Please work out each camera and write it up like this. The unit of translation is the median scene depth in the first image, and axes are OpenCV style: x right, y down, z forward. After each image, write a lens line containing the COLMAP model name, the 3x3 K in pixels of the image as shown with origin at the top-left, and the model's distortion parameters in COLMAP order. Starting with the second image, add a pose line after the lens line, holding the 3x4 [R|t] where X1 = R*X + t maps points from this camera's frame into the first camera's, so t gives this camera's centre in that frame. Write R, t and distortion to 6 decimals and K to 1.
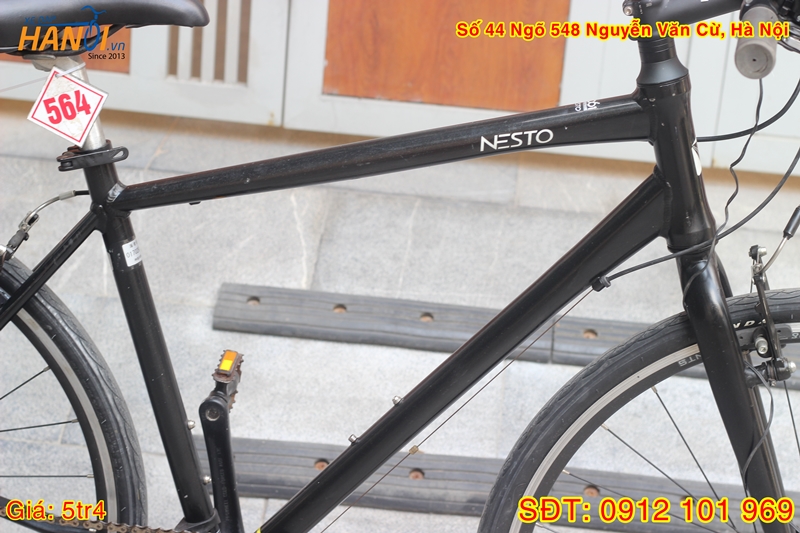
lens RADIAL K [[1891.2, 0, 397.6], [0, 1891.2, 266.8], [0, 0, 1]] dist [-0.137031, 0.000000]
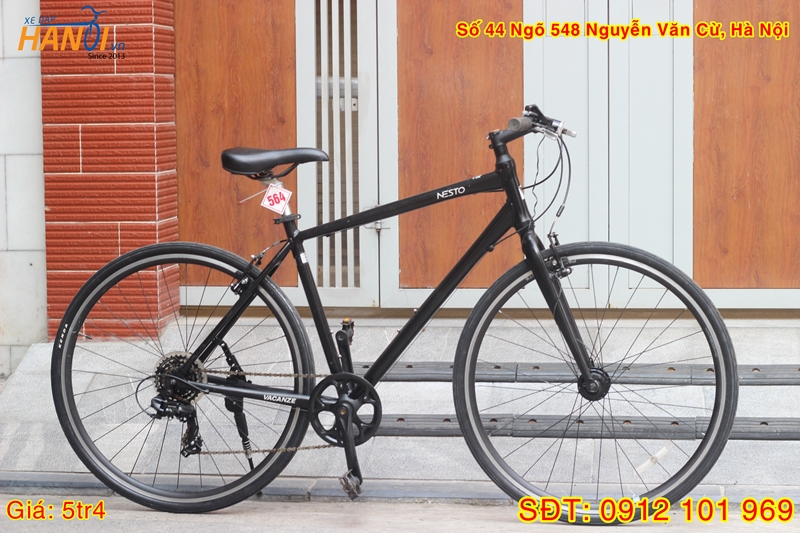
lens RADIAL K [[1891.2, 0, 398.8], [0, 1891.2, 265.0], [0, 0, 1]] dist [-0.137031, 0.000000]
pose [[0.994126, -0.083677, -0.068646, 0.150645], [0.060135, 0.954380, -0.292477, 0.725043], [0.089988, 0.286631, 0.953805, -1.337559]]
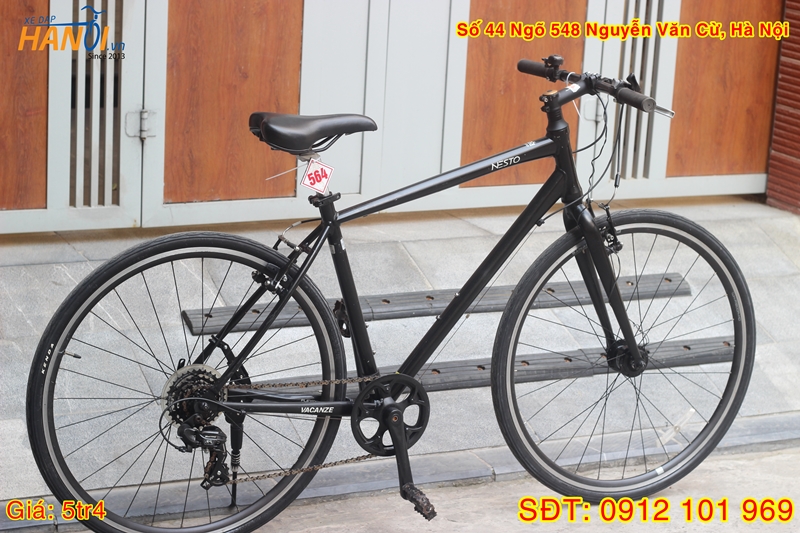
lens RADIAL K [[1891.2, 0, 401.2], [0, 1891.2, 267.3], [0, 0, 1]] dist [-0.137031, 0.000000]
pose [[0.861264, -0.156502, 0.483457, -1.087241], [0.200474, 0.978871, -0.040262, 0.113996], [-0.466941, 0.131597, 0.874442, -0.848665]]
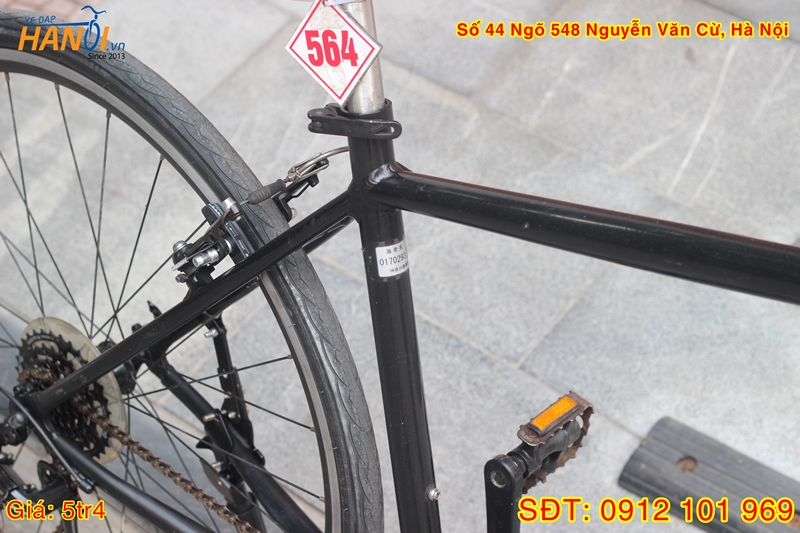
lens RADIAL K [[1891.2, 0, 397.0], [0, 1891.2, 263.7], [0, 0, 1]] dist [-0.137031, 0.000000]
pose [[0.819062, 0.329379, -0.469731, 0.198870], [-0.241948, 0.940710, 0.237752, -0.176158], [0.520191, -0.081083, 0.850192, 0.379914]]
